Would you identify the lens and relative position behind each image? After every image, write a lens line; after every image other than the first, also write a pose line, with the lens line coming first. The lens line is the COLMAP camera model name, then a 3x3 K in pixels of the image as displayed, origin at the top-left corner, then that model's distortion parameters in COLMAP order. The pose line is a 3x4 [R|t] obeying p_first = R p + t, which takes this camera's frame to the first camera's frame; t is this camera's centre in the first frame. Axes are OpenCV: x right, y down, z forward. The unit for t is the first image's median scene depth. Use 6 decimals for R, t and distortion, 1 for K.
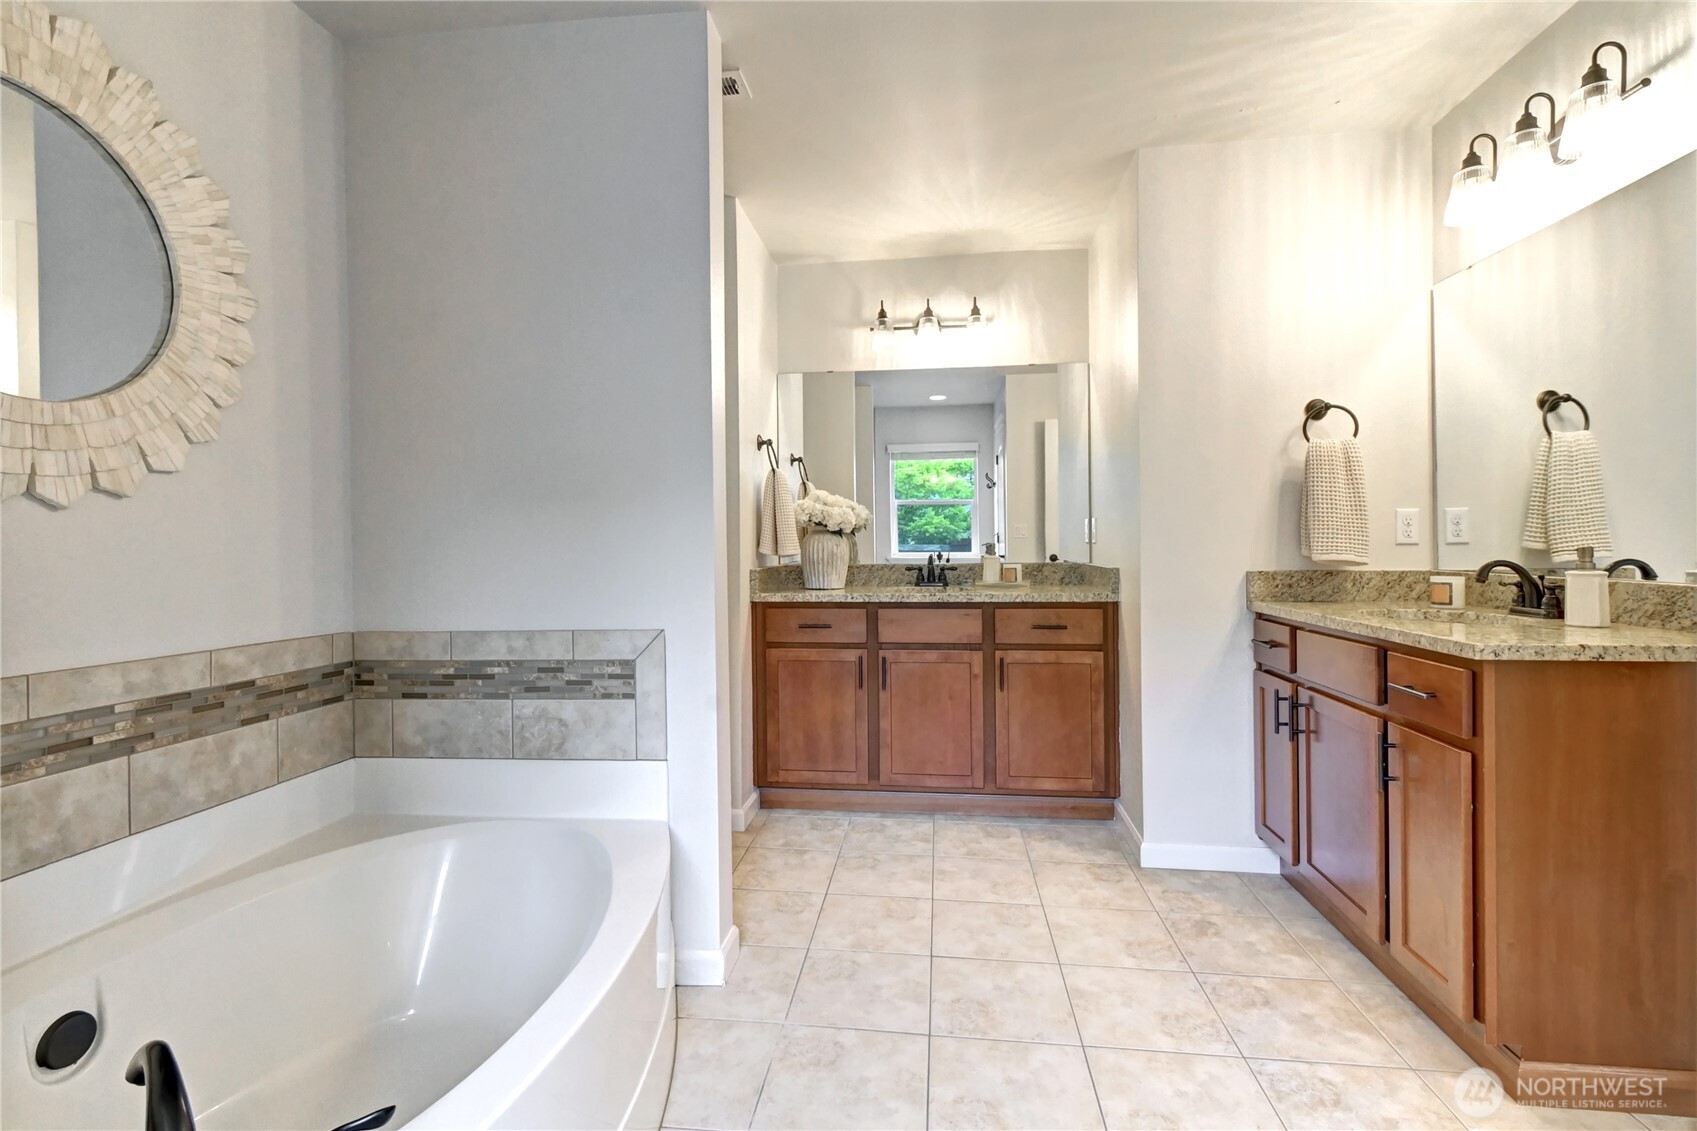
lens RADIAL K [[764.5, 0, 850.3], [0, 764.5, 560.9], [0, 0, 1]] dist [-0.000480, -0.000172]
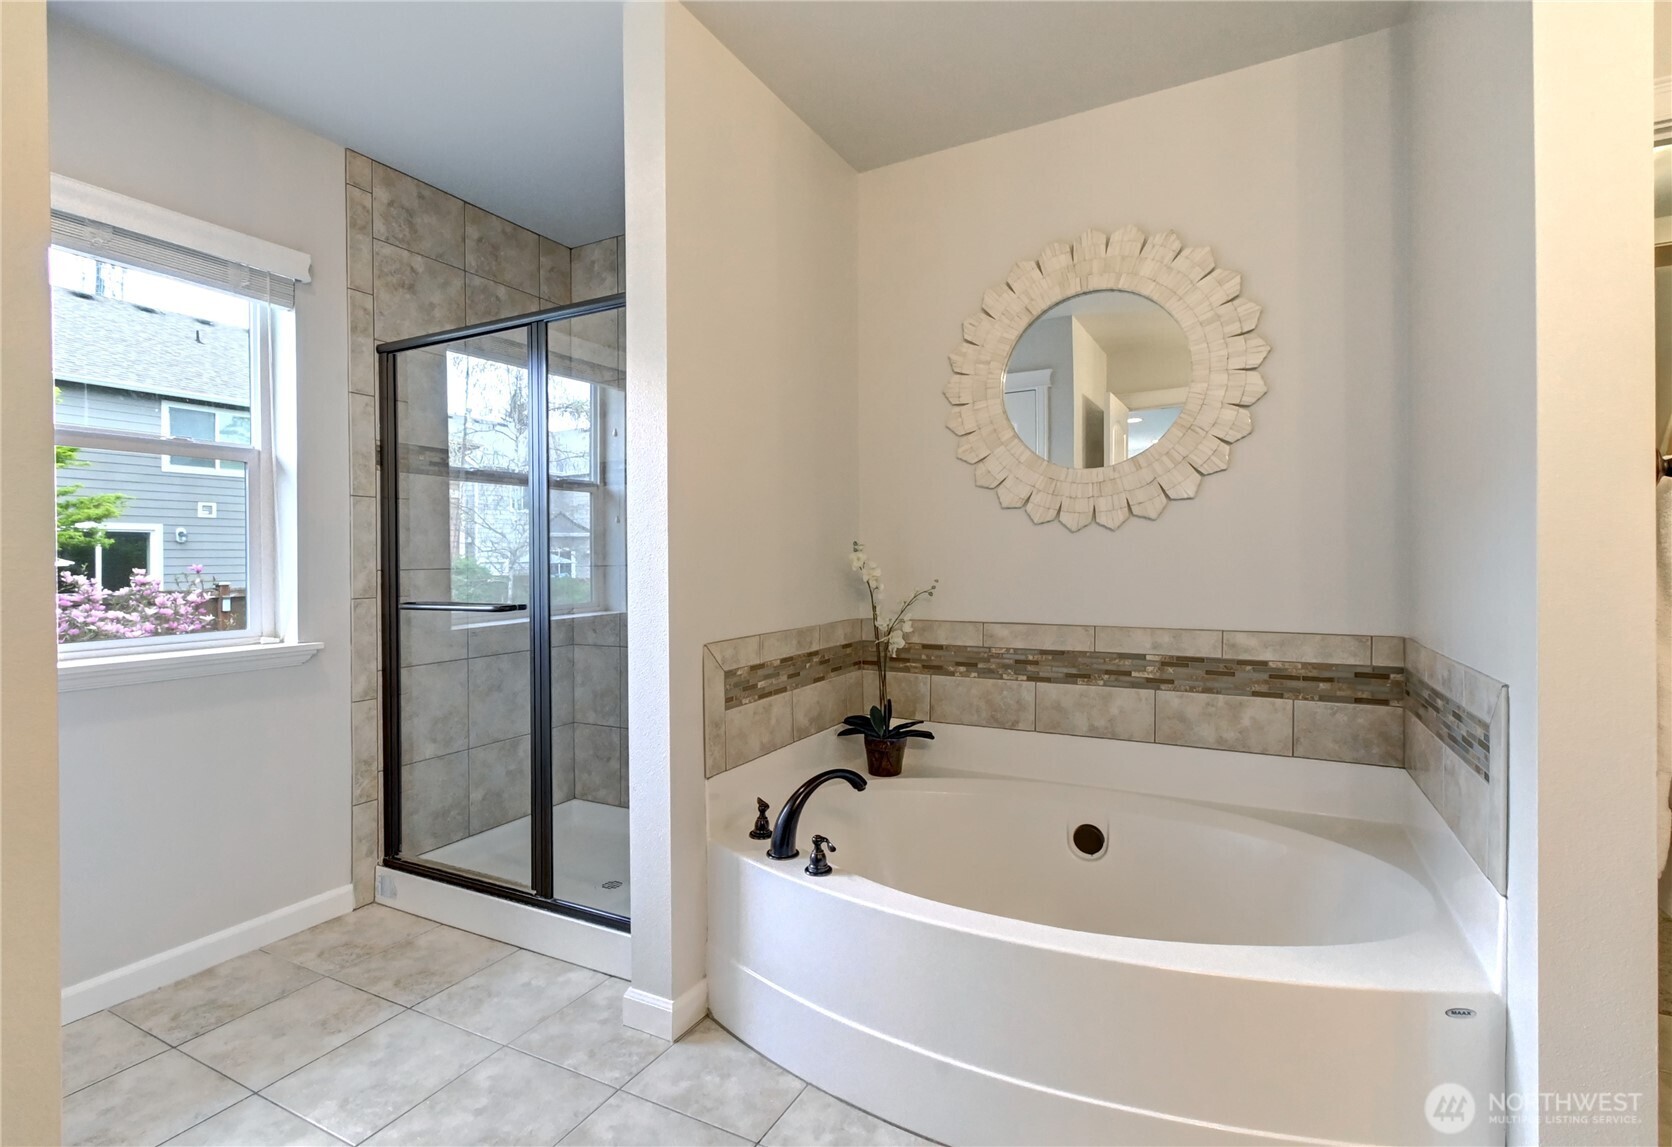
lens RADIAL K [[775.7, 0, 840.6], [0, 775.7, 563.9], [0, 0, 1]] dist [-0.001233, -0.000040]
pose [[-0.331708, 0.023357, -0.943093, 0.662254], [-0.001194, 0.999682, 0.025179, -0.030759], [0.943381, 0.009478, -0.331574, 0.865752]]
